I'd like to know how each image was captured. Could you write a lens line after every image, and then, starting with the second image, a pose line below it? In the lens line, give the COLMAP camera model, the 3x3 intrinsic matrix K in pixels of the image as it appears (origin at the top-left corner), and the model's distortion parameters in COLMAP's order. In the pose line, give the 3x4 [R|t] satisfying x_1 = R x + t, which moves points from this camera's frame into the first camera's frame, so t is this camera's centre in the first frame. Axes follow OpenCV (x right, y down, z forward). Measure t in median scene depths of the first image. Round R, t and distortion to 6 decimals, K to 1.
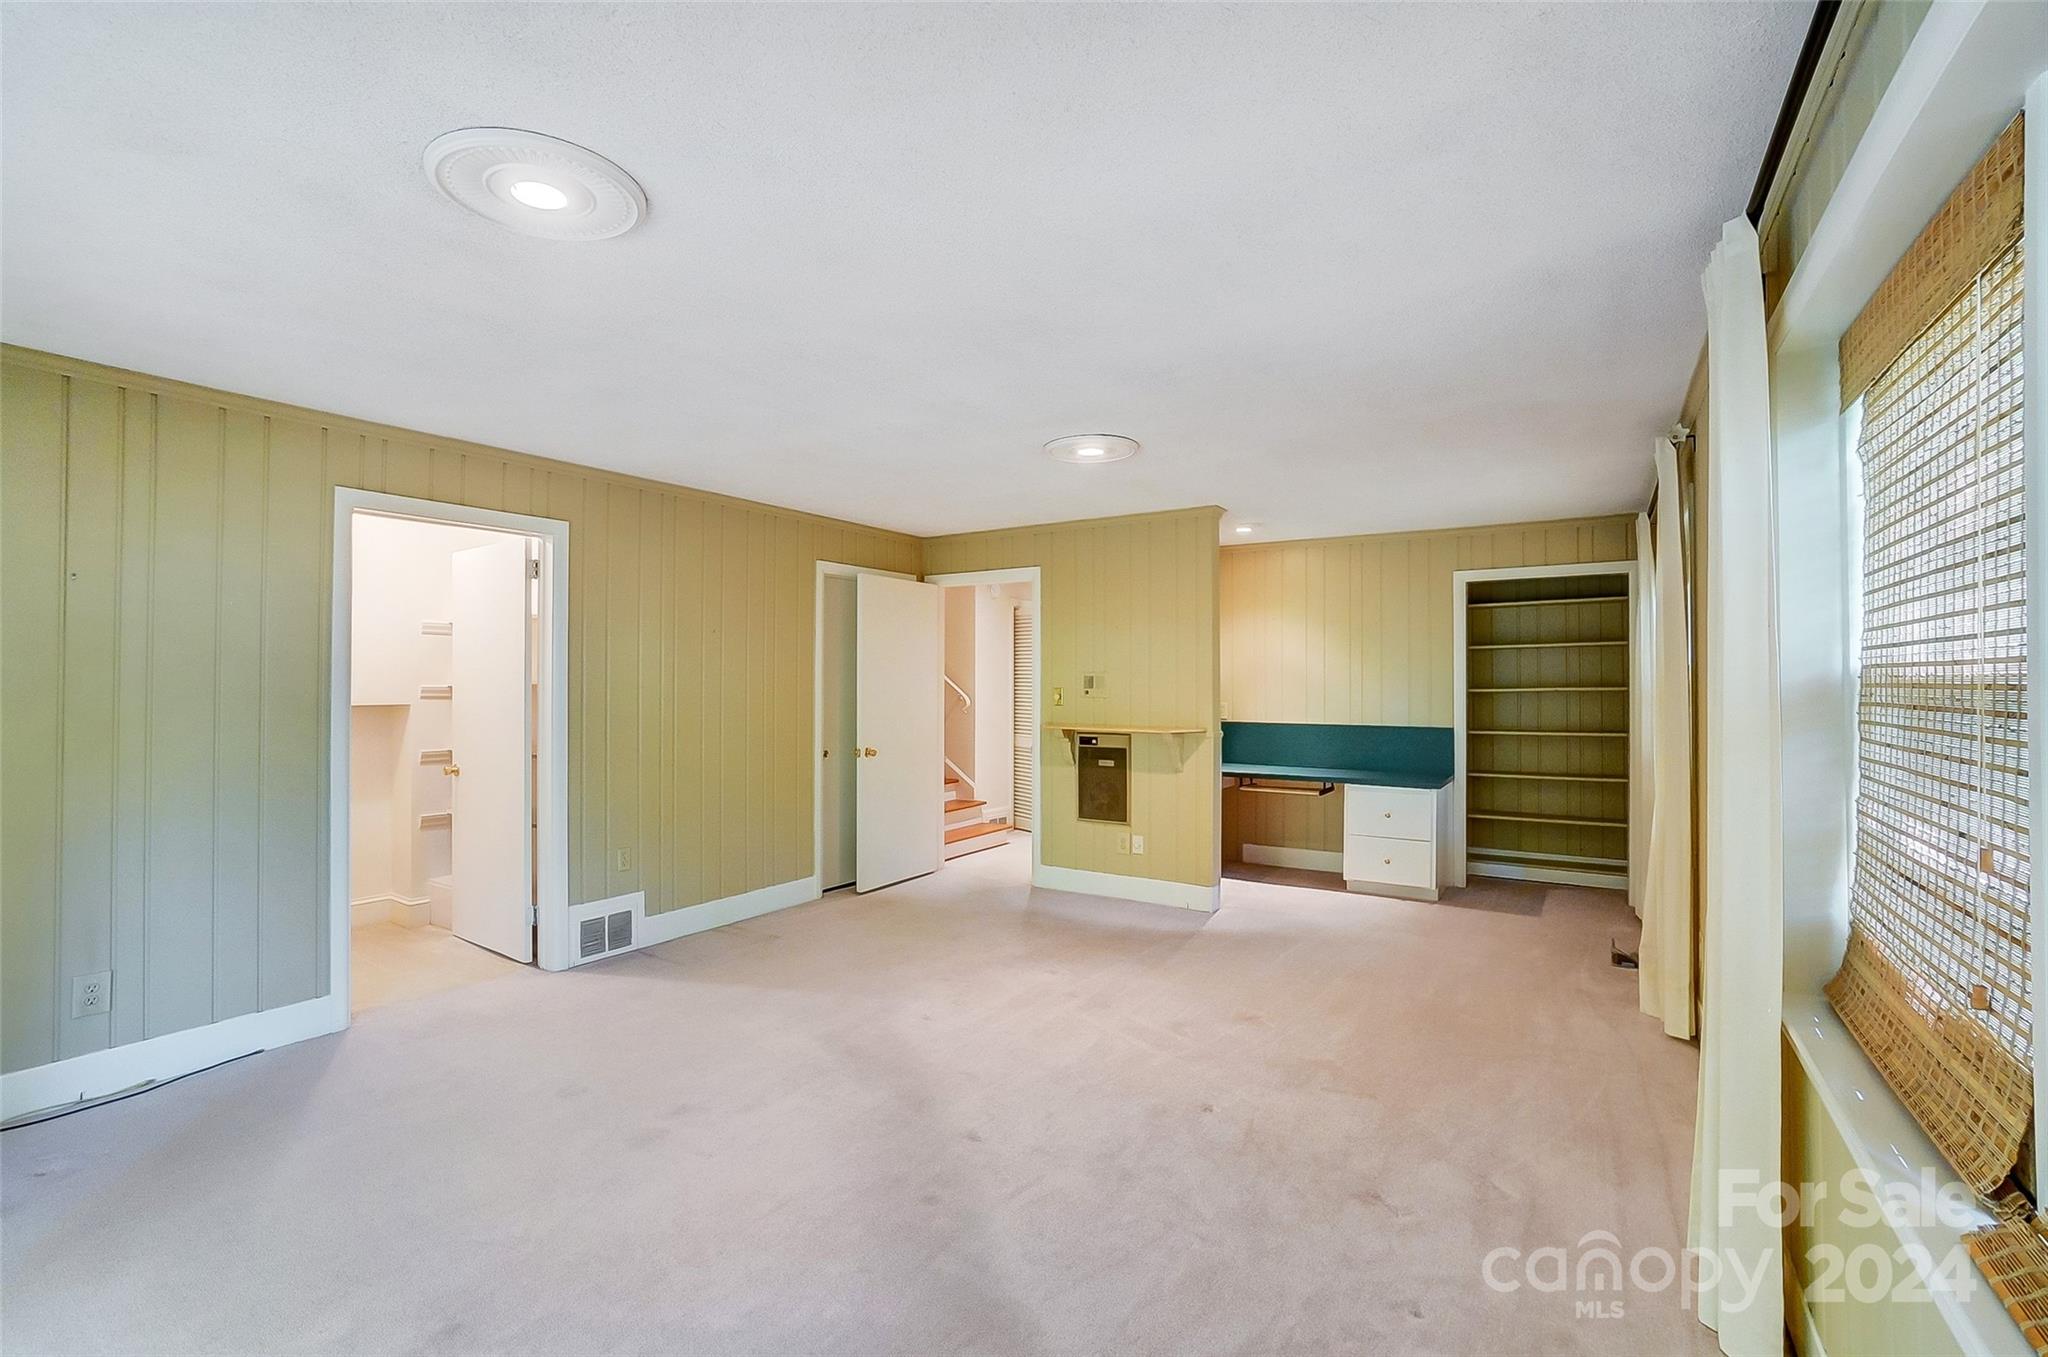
lens RADIAL K [[910.1, 0, 1012.6], [0, 910.1, 672.0], [0, 0, 1]] dist [-0.044431, 0.021739]
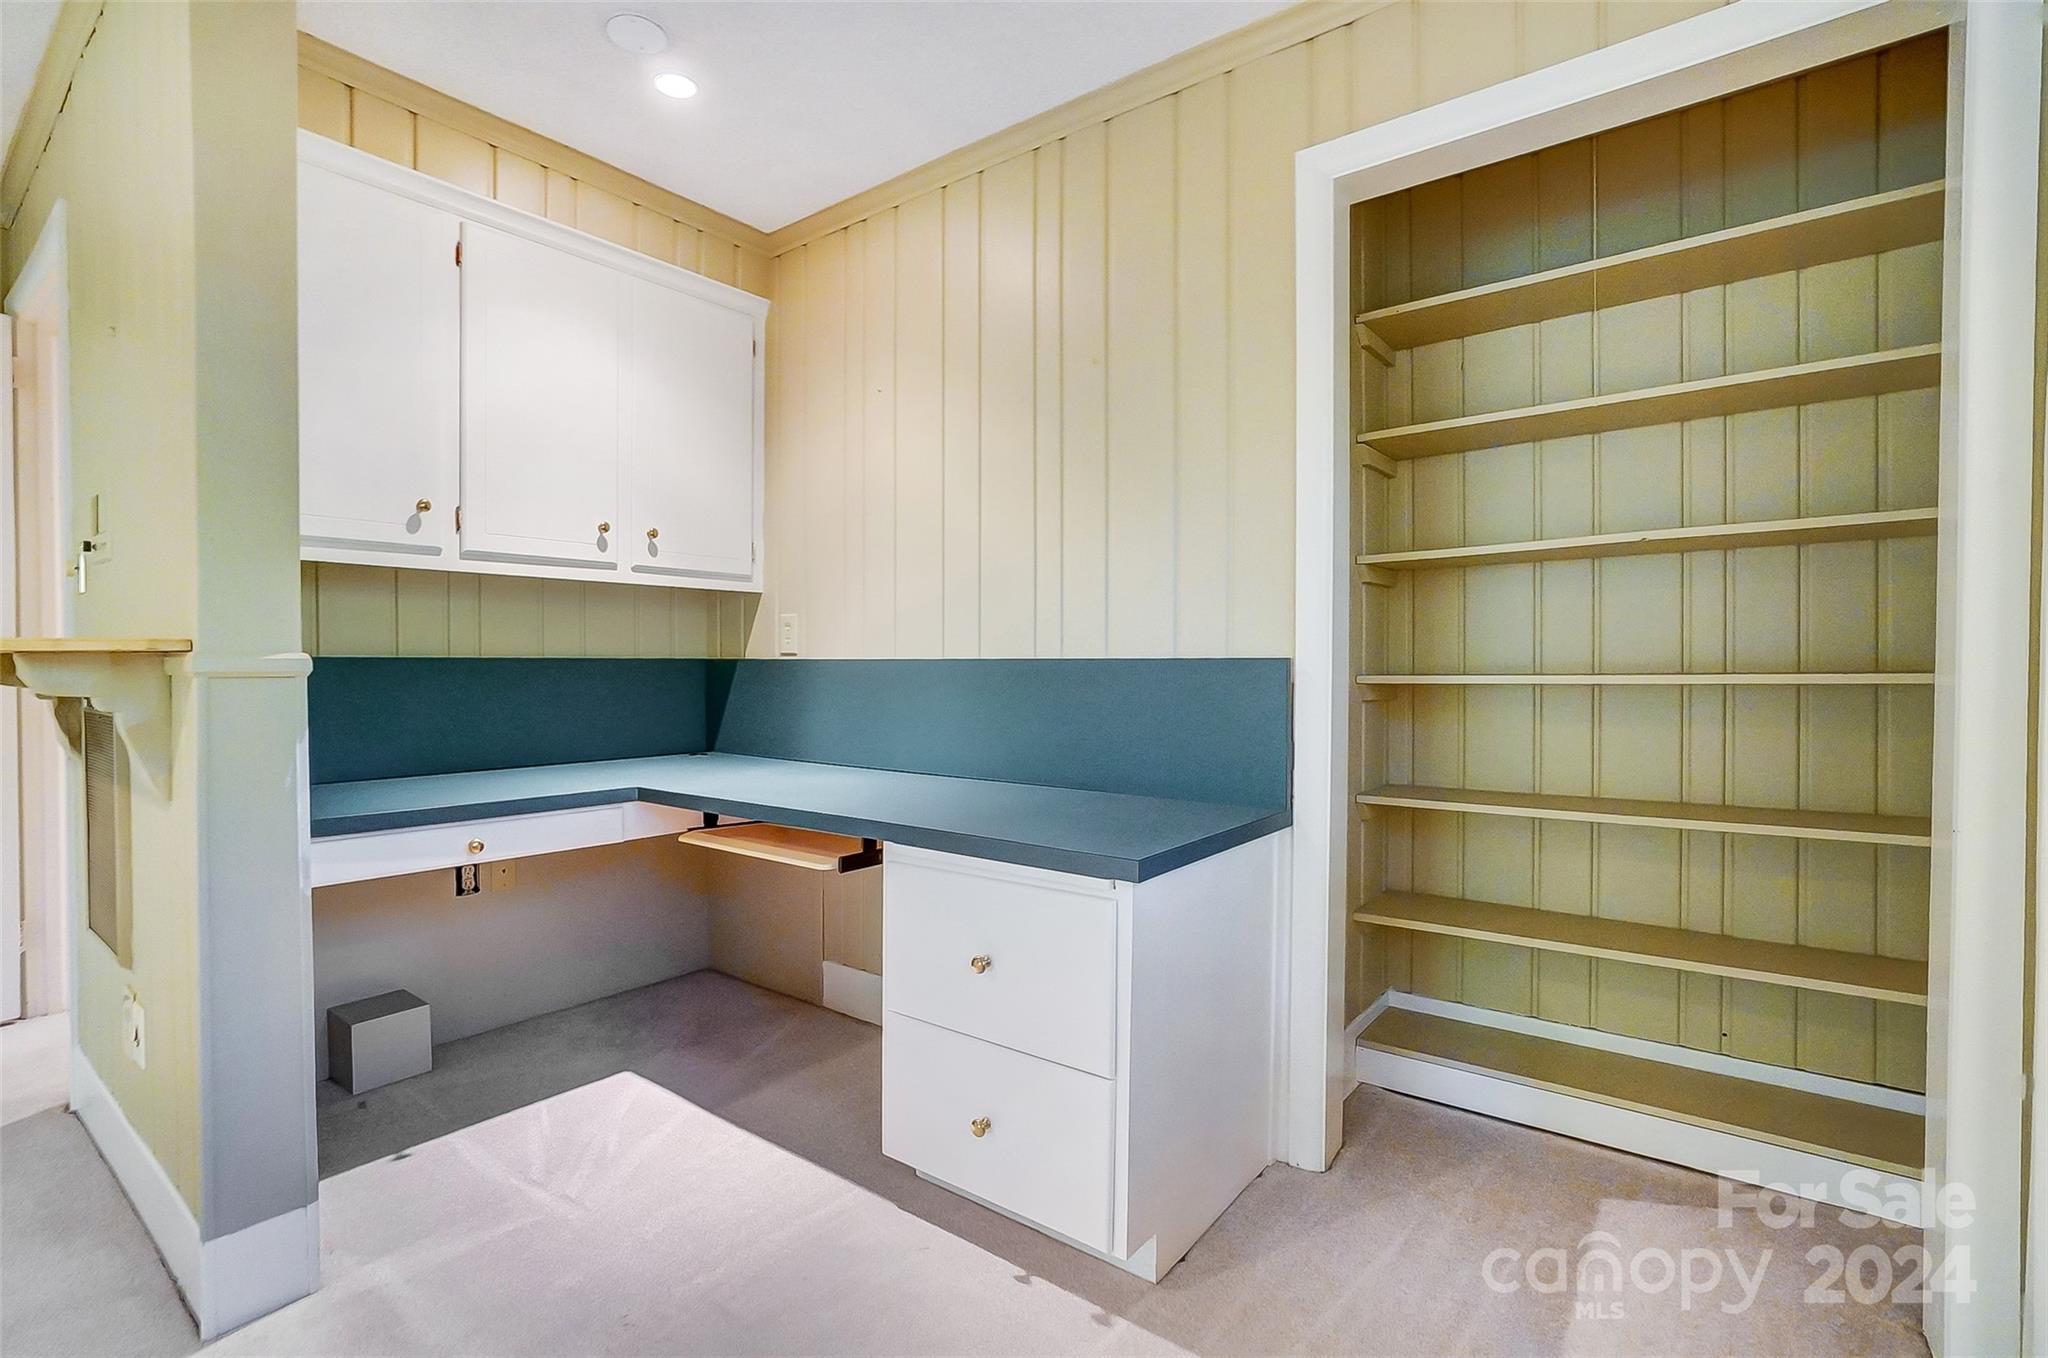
lens RADIAL K [[910.1, 0, 1012.6], [0, 910.1, 672.5], [0, 0, 1]] dist [-0.044431, 0.021739]
pose [[0.997011, -0.002661, -0.077217, 0.409615], [0.004456, 0.999724, 0.023085, 0.058050], [0.077135, -0.023360, 0.996747, 0.671715]]
